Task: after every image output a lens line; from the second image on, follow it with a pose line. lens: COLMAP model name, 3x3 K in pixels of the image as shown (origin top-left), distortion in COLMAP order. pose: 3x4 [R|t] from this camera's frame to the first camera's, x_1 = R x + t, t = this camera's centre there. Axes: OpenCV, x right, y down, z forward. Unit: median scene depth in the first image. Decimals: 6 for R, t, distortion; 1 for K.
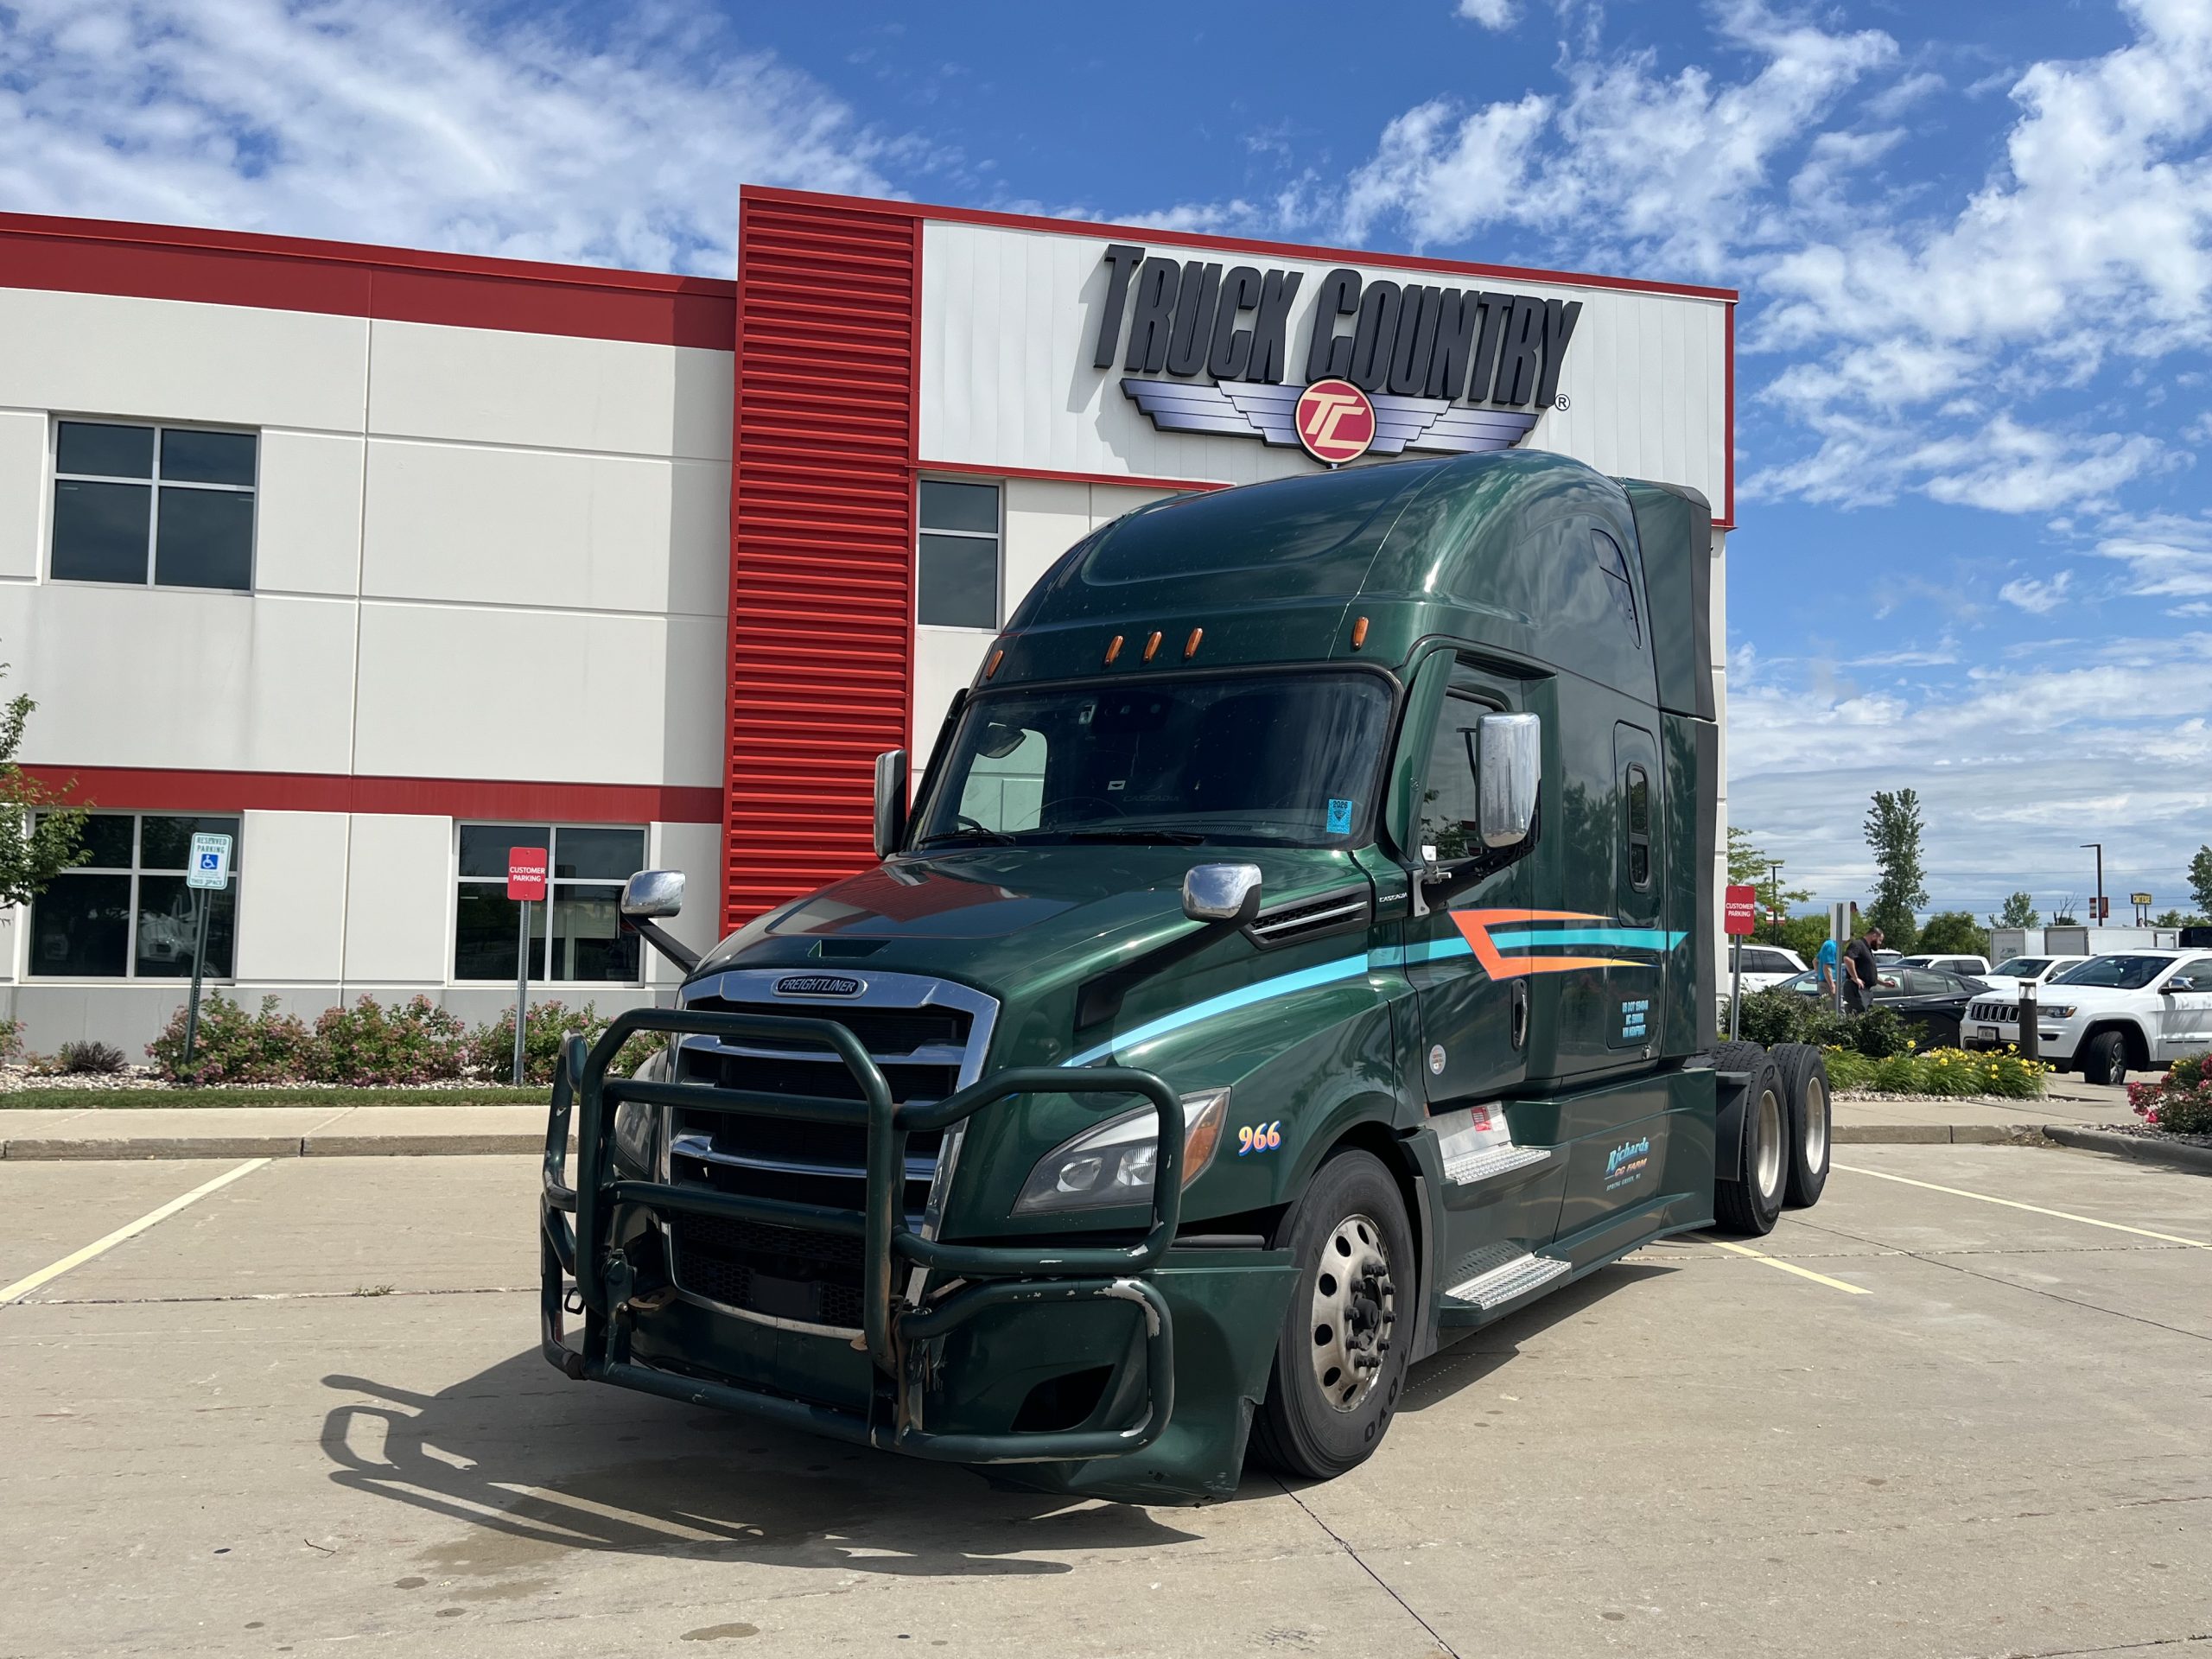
lens RADIAL K [[1661.5, 0, 1118.9], [0, 1661.5, 846.2], [0, 0, 1]] dist [0.011619, -0.003163]
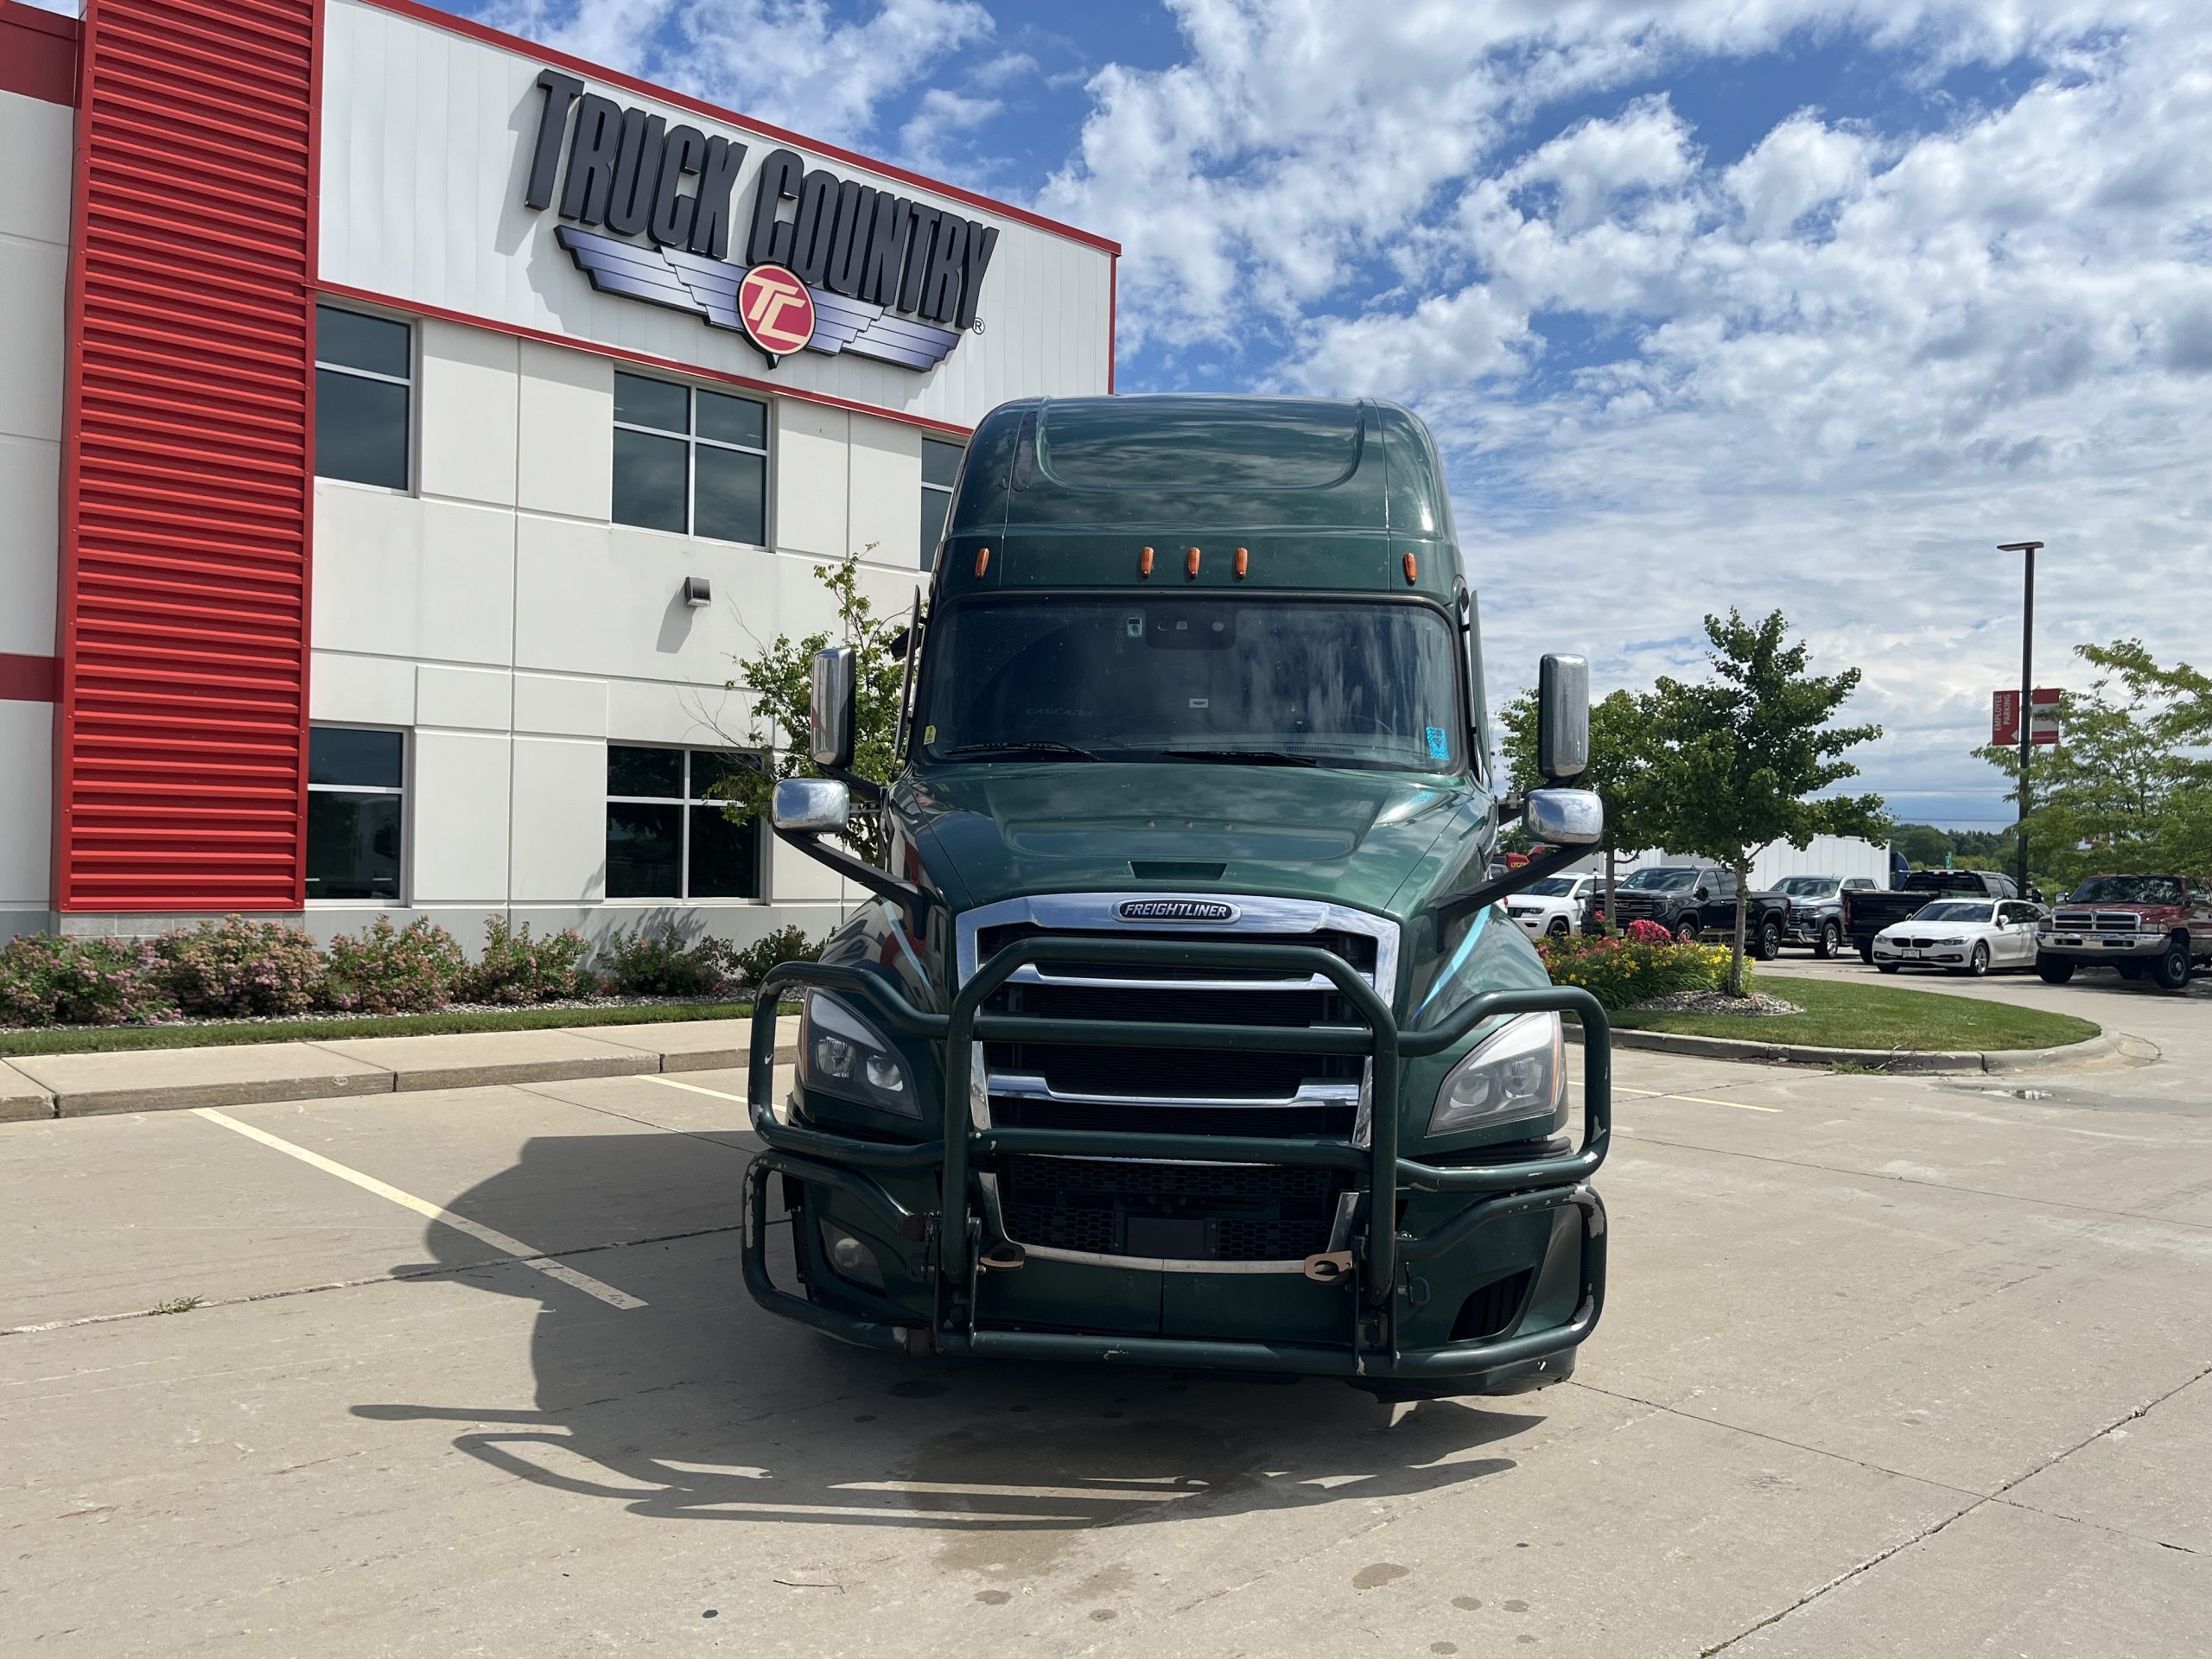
lens RADIAL K [[1692.6, 0, 1063.7], [0, 1692.6, 807.0], [0, 0, 1]] dist [0.058867, -0.101724]
pose [[0.882738, 0.017040, 0.469557, -0.187987], [-0.029935, 0.999352, 0.020010, 0.005267], [-0.468912, -0.031720, 0.882675, 0.054264]]
